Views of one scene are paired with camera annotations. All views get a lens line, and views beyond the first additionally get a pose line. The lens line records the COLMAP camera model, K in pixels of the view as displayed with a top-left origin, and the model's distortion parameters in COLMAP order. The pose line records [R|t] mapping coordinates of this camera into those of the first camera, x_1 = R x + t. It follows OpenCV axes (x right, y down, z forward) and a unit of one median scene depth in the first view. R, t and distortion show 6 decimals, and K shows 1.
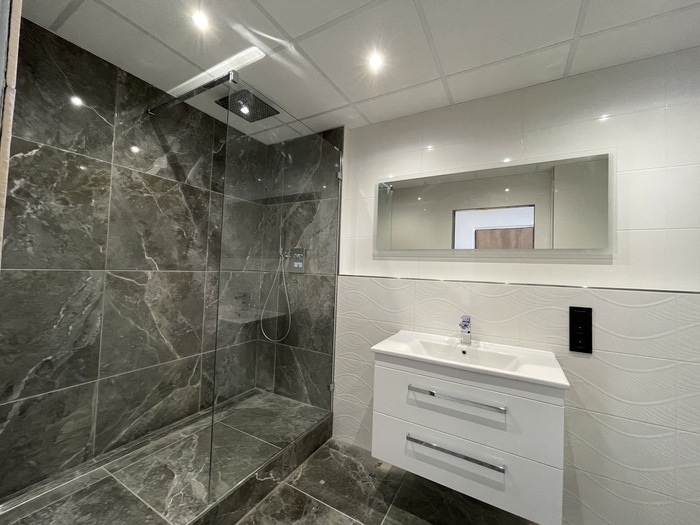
lens RADIAL K [[282.3, 0, 350.2], [0, 282.3, 259.8], [0, 0, 1]] dist [-0.005069, 0.000705]
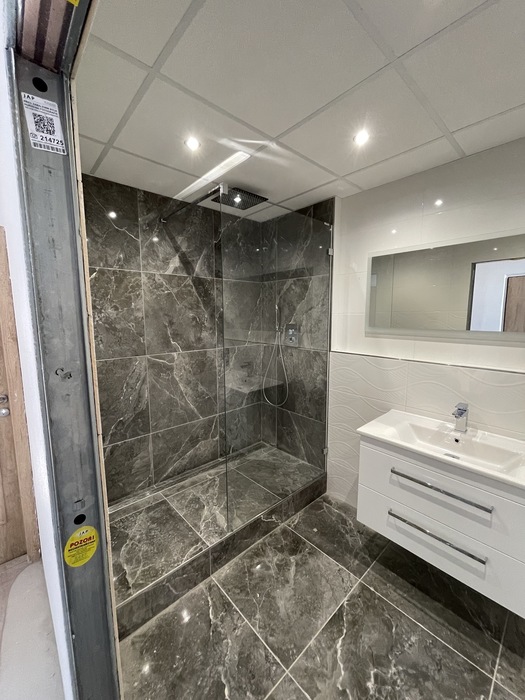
lens RADIAL K [[282.3, 0, 266.0], [0, 282.3, 350.1], [0, 0, 1]] dist [-0.005069, 0.000705]
pose [[0.951431, 0.001208, -0.307860, 0.064911], [0.046854, 0.987775, 0.148676, -0.142160], [0.304276, -0.155880, 0.939743, -0.063599]]
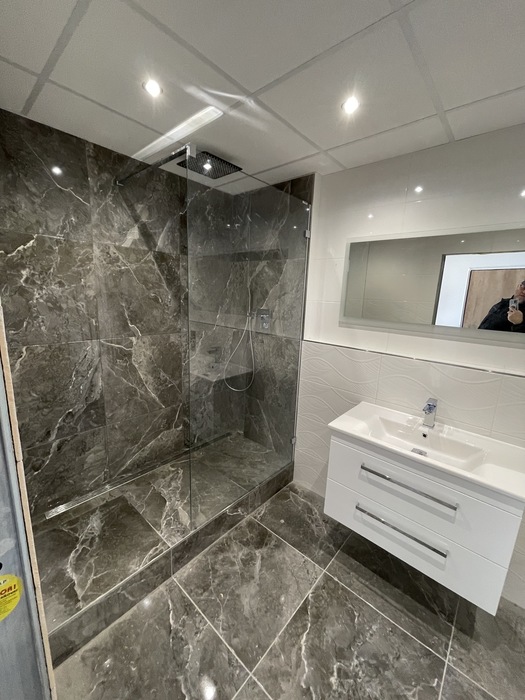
lens RADIAL K [[282.3, 0, 265.5], [0, 282.3, 350.0], [0, 0, 1]] dist [-0.005069, 0.000705]
pose [[0.979095, 0.045541, -0.198238, 0.035365], [-0.000705, 0.975366, 0.220590, -0.161407], [0.203401, -0.215839, 0.955009, 0.009795]]
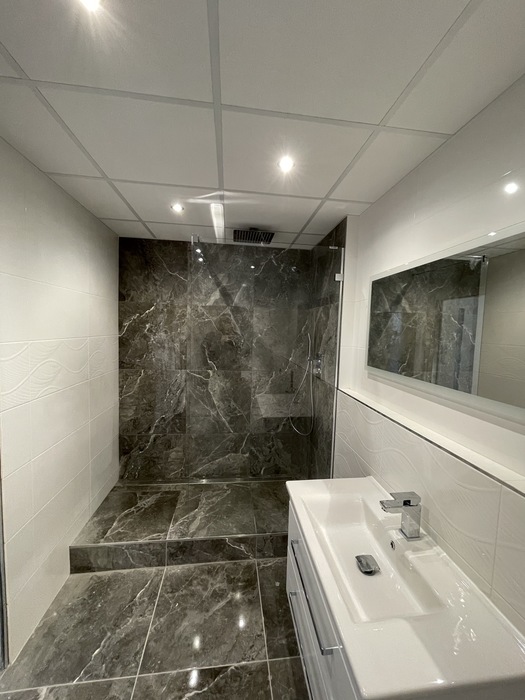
lens RADIAL K [[282.3, 0, 266.0], [0, 282.3, 350.3], [0, 0, 1]] dist [-0.005069, 0.000705]
pose [[0.601436, 0.042786, -0.797774, 0.657490], [0.013500, 0.997878, 0.063696, -0.159658], [0.798807, -0.049079, 0.599583, 0.343507]]
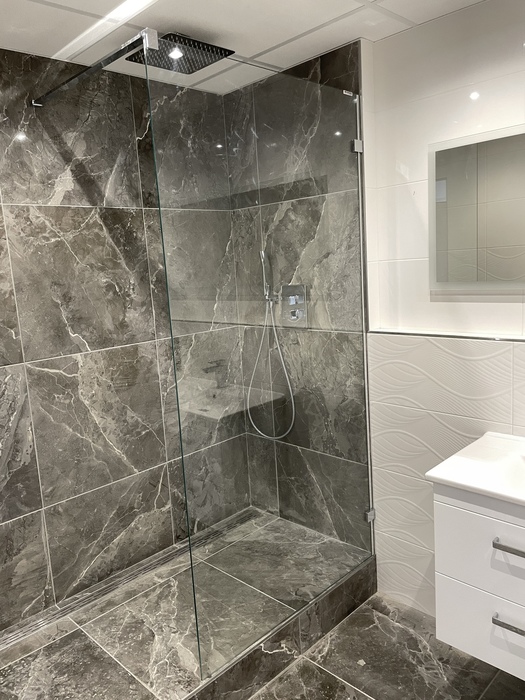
lens RADIAL K [[532.3, 0, 260.3], [0, 532.3, 345.4], [0, 0, 1]] dist [0.077127, -0.100753]
pose [[0.957164, -0.054316, -0.284407, 0.066966], [0.107576, 0.978648, 0.175142, -0.158386], [0.268822, -0.198235, 0.942570, -0.085787]]
